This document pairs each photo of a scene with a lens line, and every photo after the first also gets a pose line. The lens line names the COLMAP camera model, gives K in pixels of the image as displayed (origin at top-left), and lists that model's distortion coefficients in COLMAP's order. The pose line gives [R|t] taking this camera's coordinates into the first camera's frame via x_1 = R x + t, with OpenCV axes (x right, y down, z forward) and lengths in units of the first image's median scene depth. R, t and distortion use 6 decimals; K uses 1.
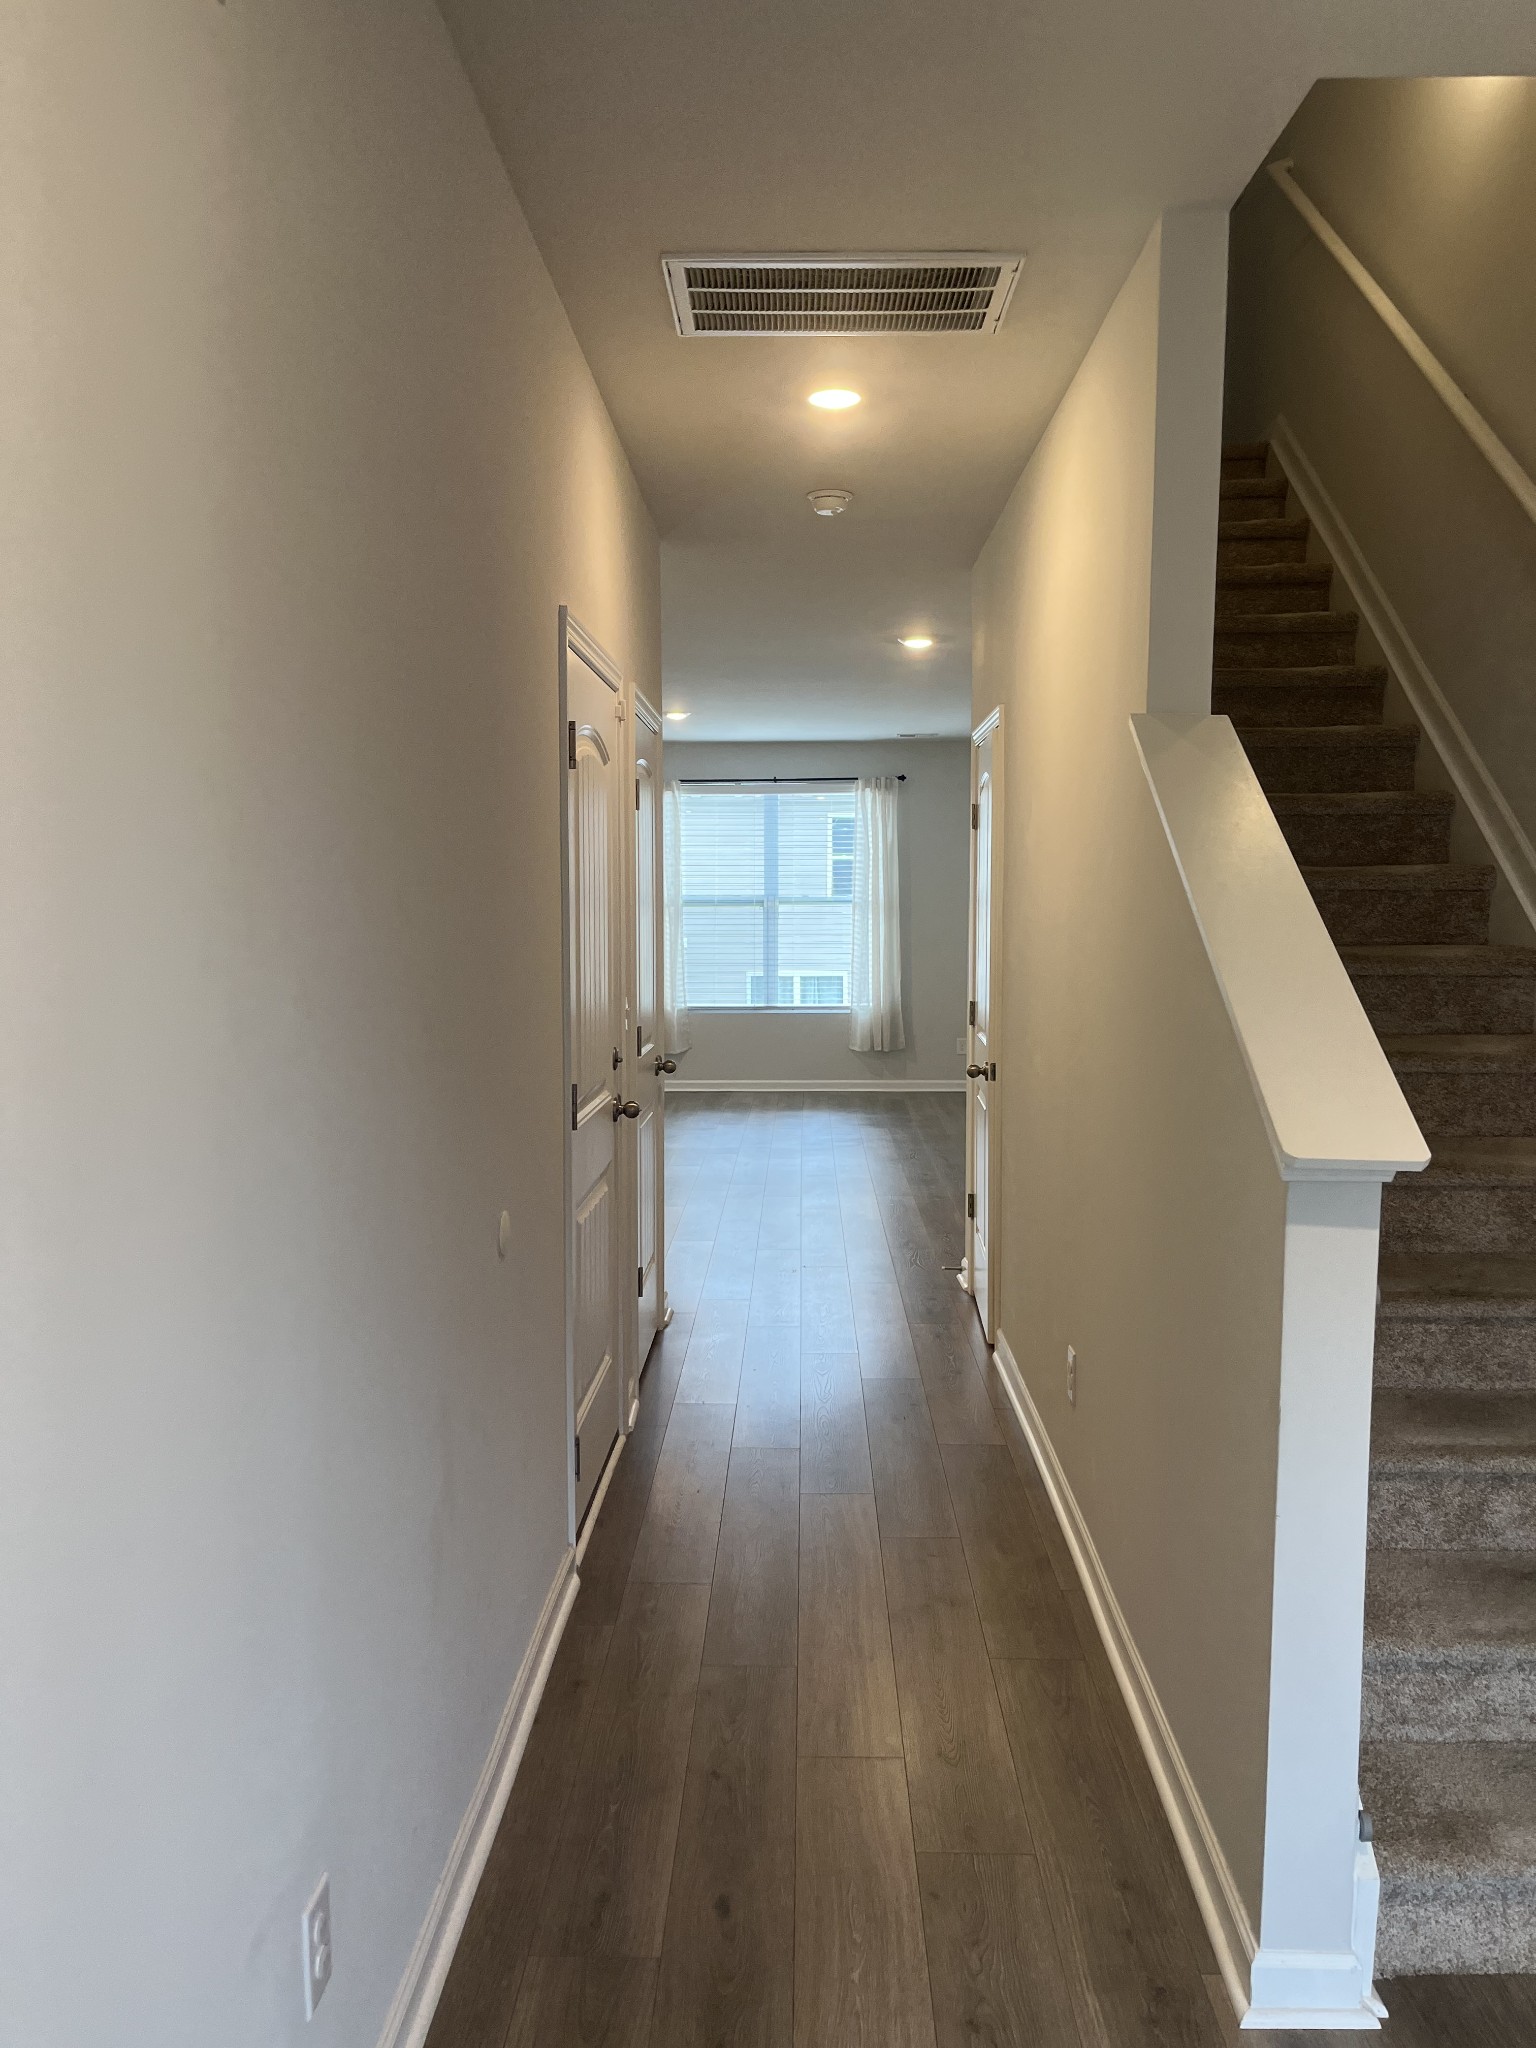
lens RADIAL K [[1507.4, 0, 768.0], [0, 1507.4, 1024.0], [0, 0, 1]] dist [-0.001209, -0.004246]
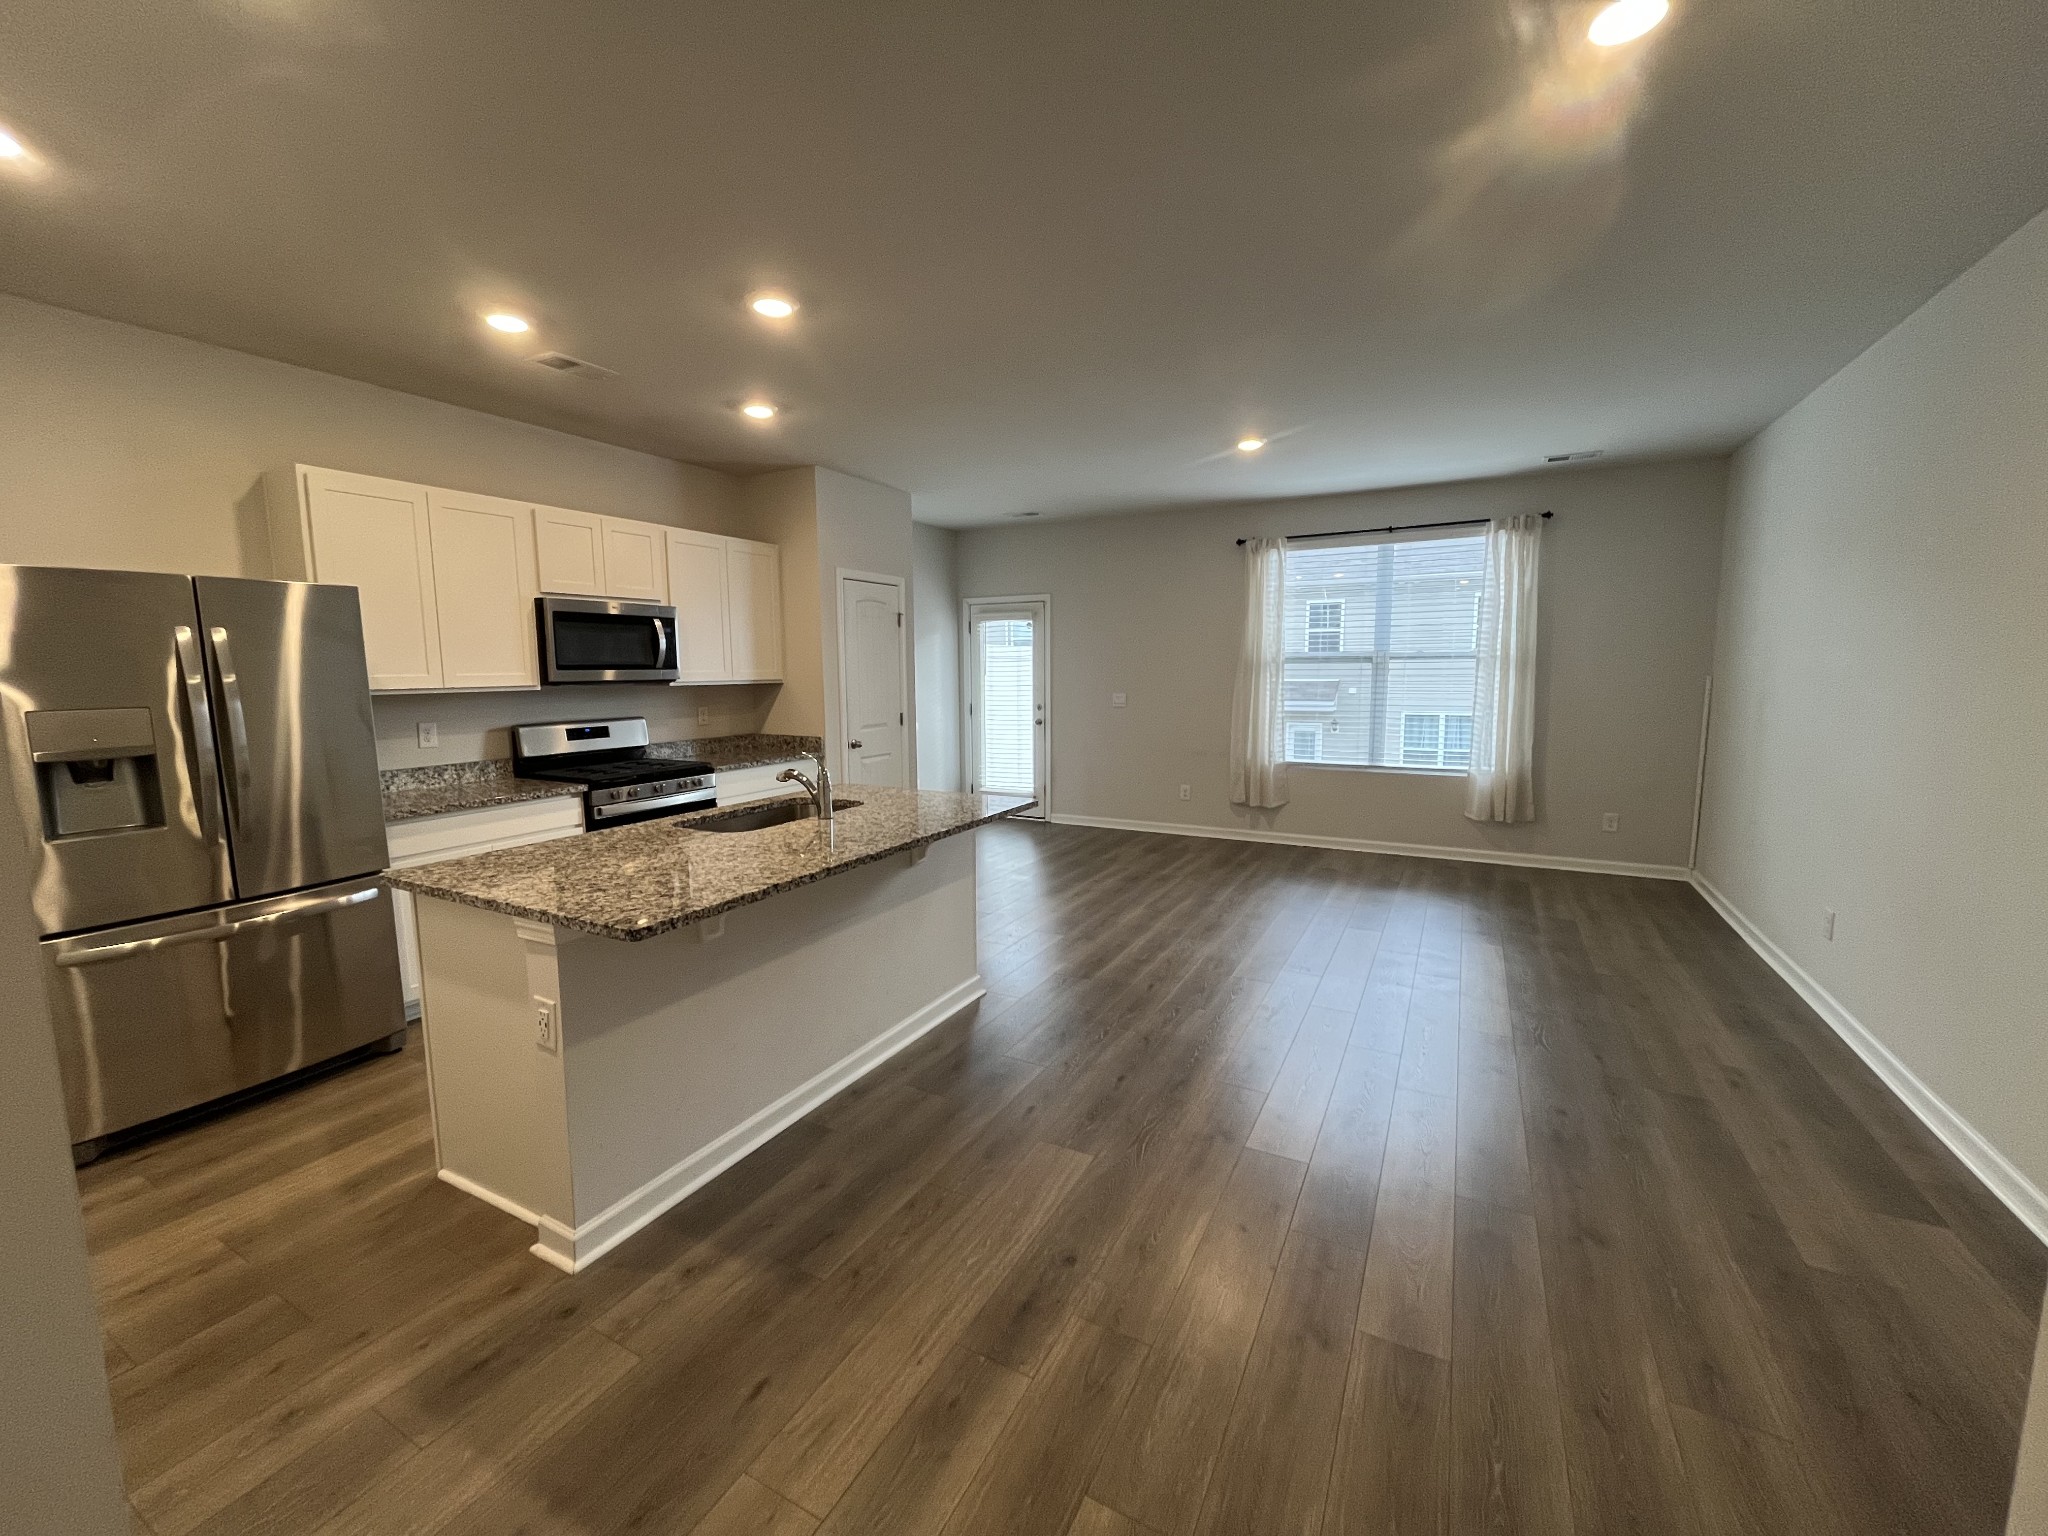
lens RADIAL K [[821.8, 0, 1024.0], [0, 821.8, 768.0], [0, 0, 1]] dist [-0.002676, -0.000346]
pose [[0.893618, 0.047150, -0.446346, 0.036348], [-0.026148, 0.998247, 0.053099, -0.032846], [0.448067, -0.035779, 0.893284, 0.426818]]
